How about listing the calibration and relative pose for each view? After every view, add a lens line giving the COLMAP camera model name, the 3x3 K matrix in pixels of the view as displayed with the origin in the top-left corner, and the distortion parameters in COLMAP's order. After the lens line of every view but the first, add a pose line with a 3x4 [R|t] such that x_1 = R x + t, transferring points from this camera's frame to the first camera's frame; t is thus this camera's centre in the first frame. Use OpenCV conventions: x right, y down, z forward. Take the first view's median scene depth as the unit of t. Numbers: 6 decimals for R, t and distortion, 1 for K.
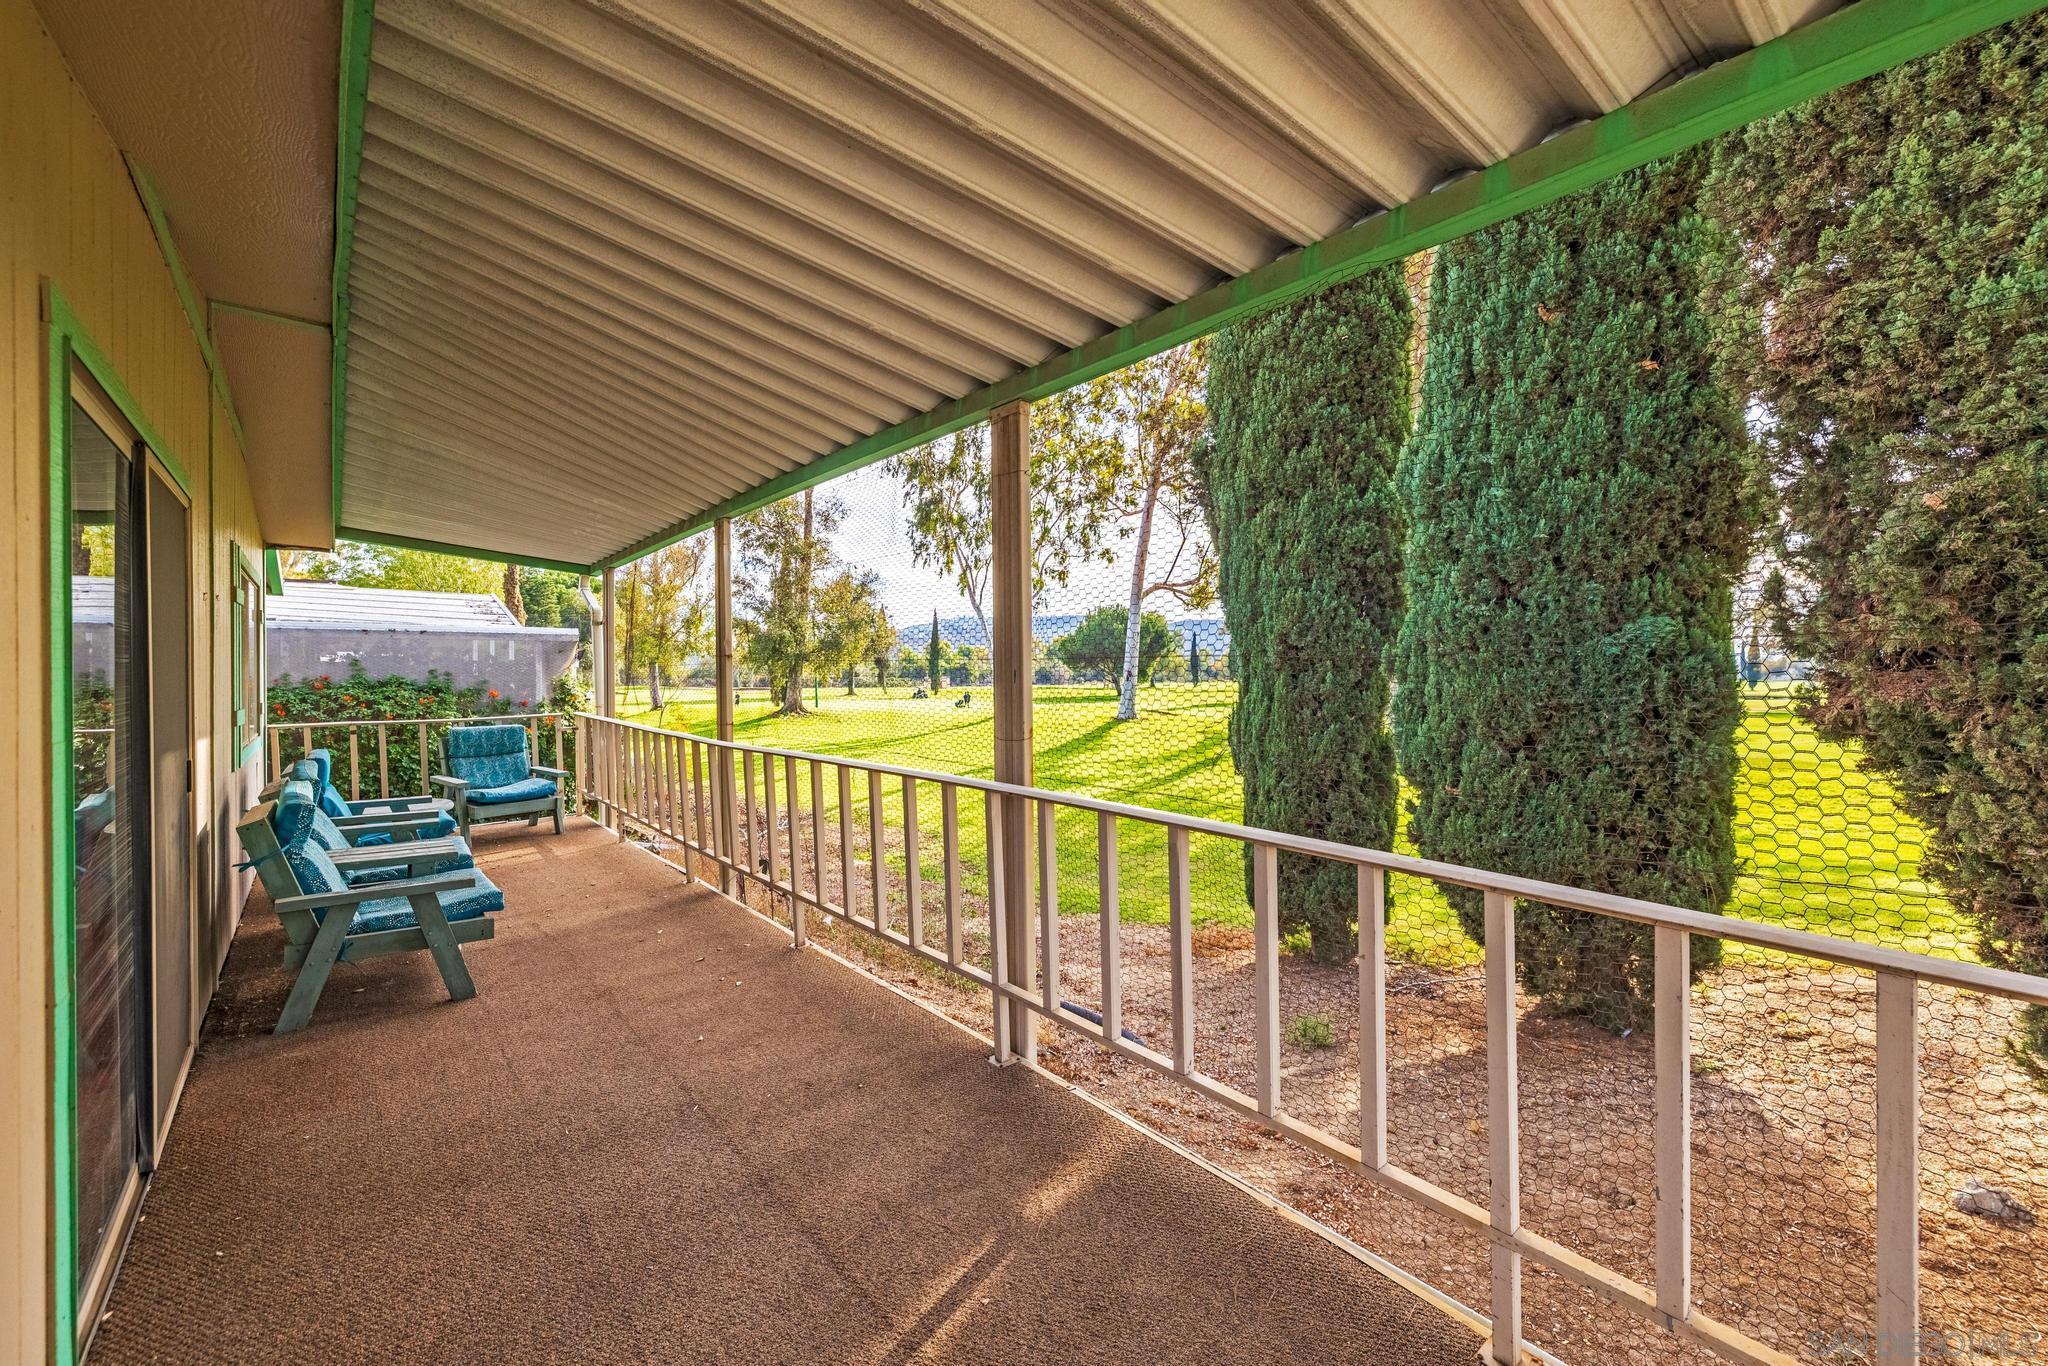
lens RADIAL K [[840.3, 0, 1025.9], [0, 840.3, 682.6], [0, 0, 1]] dist [-0.000006, -0.000001]
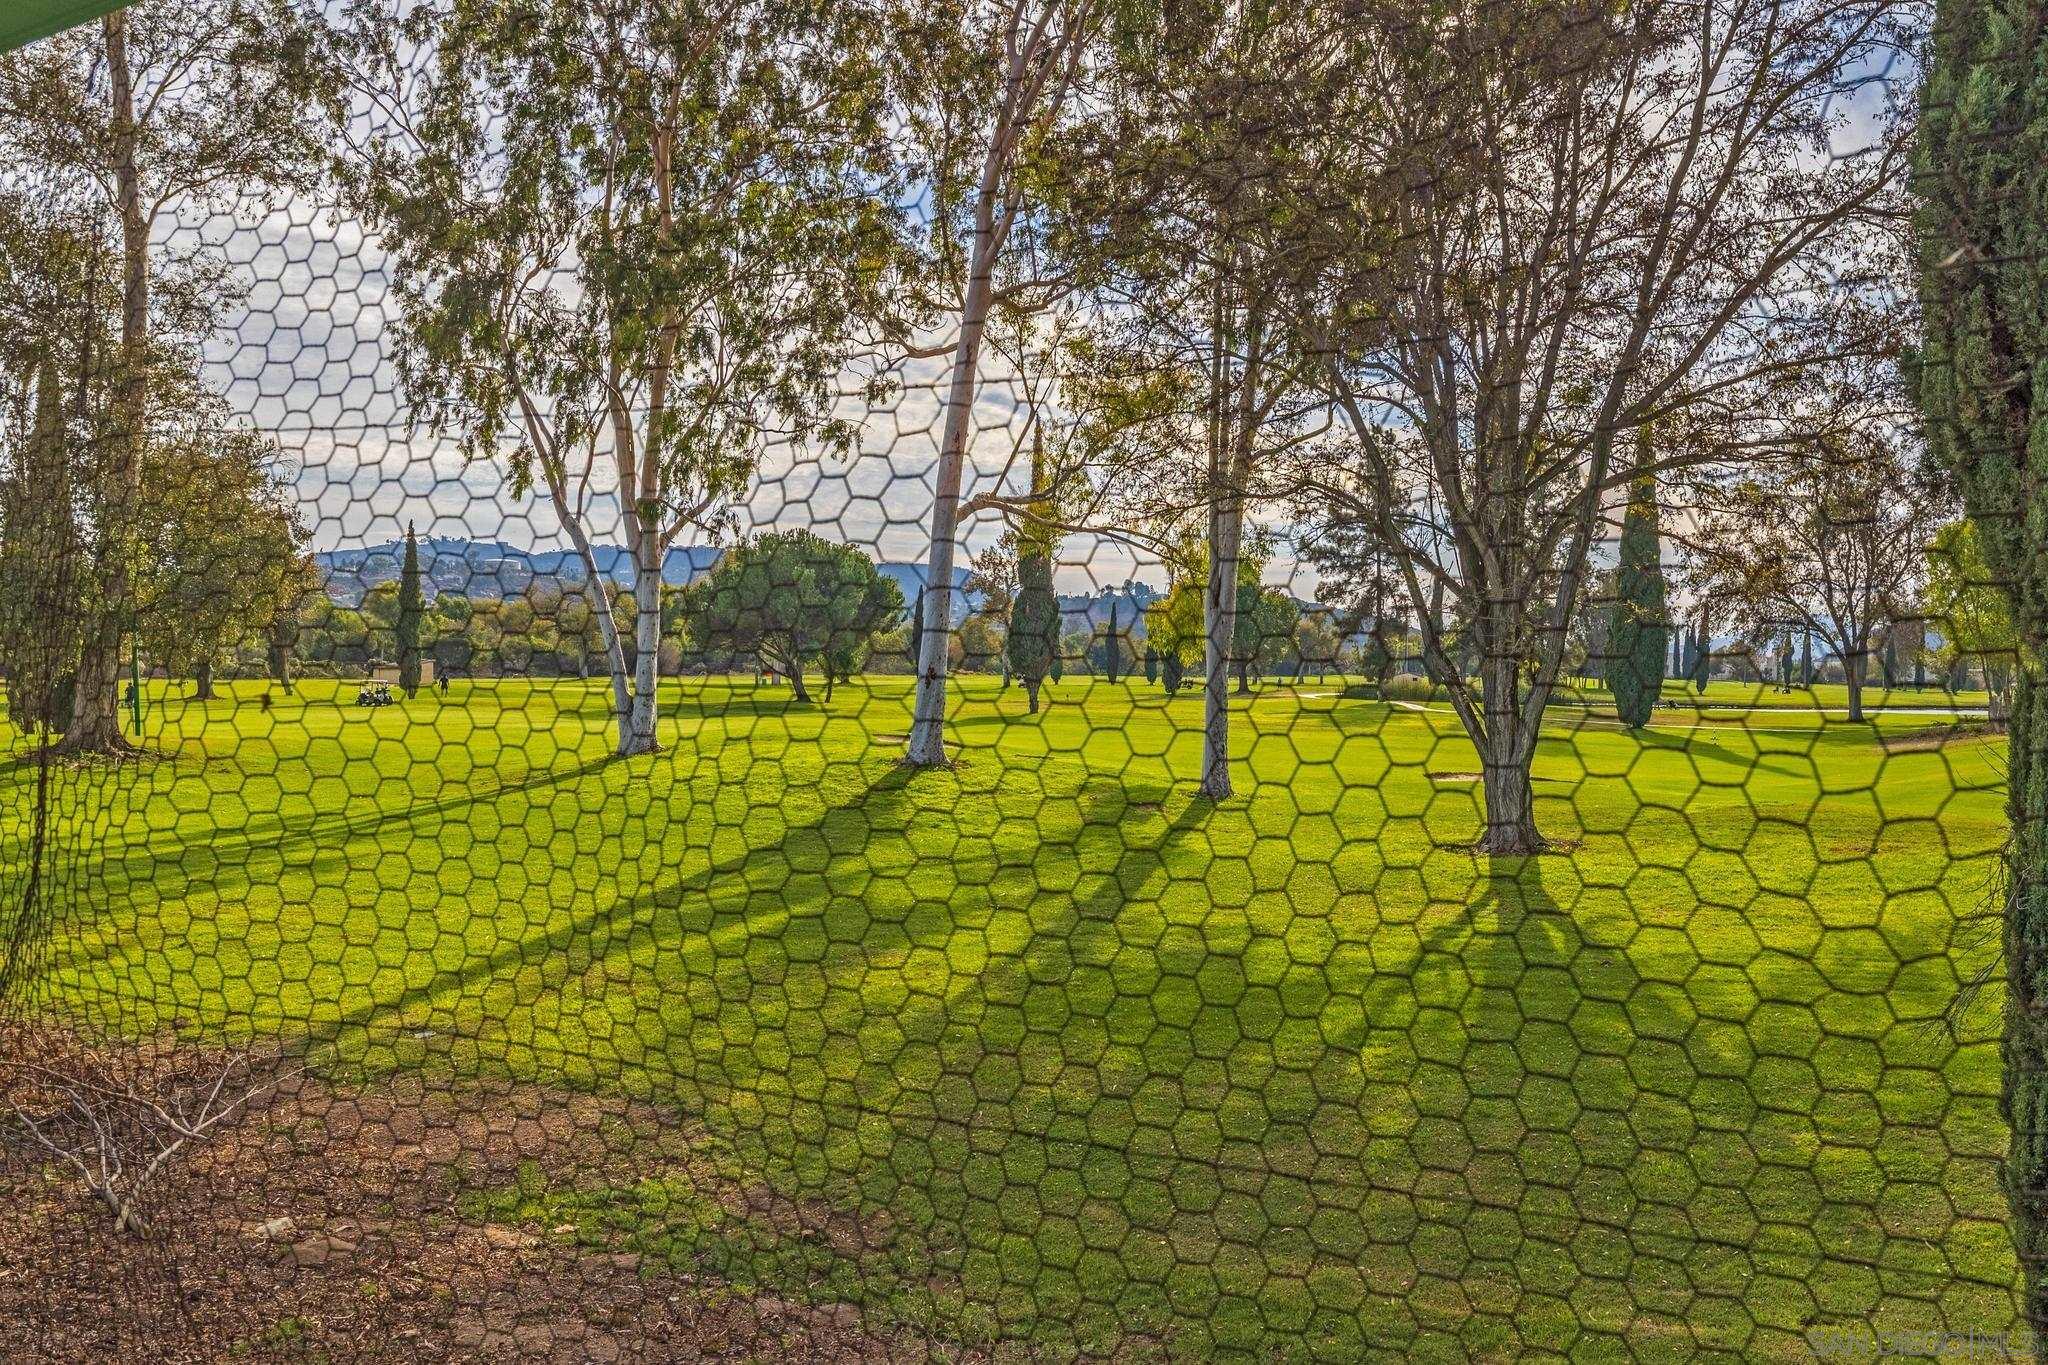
lens RADIAL K [[1269.4, 0, 1022.7], [0, 1269.4, 683.7], [0, 0, 1]] dist [-0.040003, -0.000782]
pose [[0.904125, -0.001449, 0.427266, -0.125726], [-0.009224, 0.999695, 0.022909, -0.018186], [-0.427169, -0.024654, 0.903836, 0.244521]]
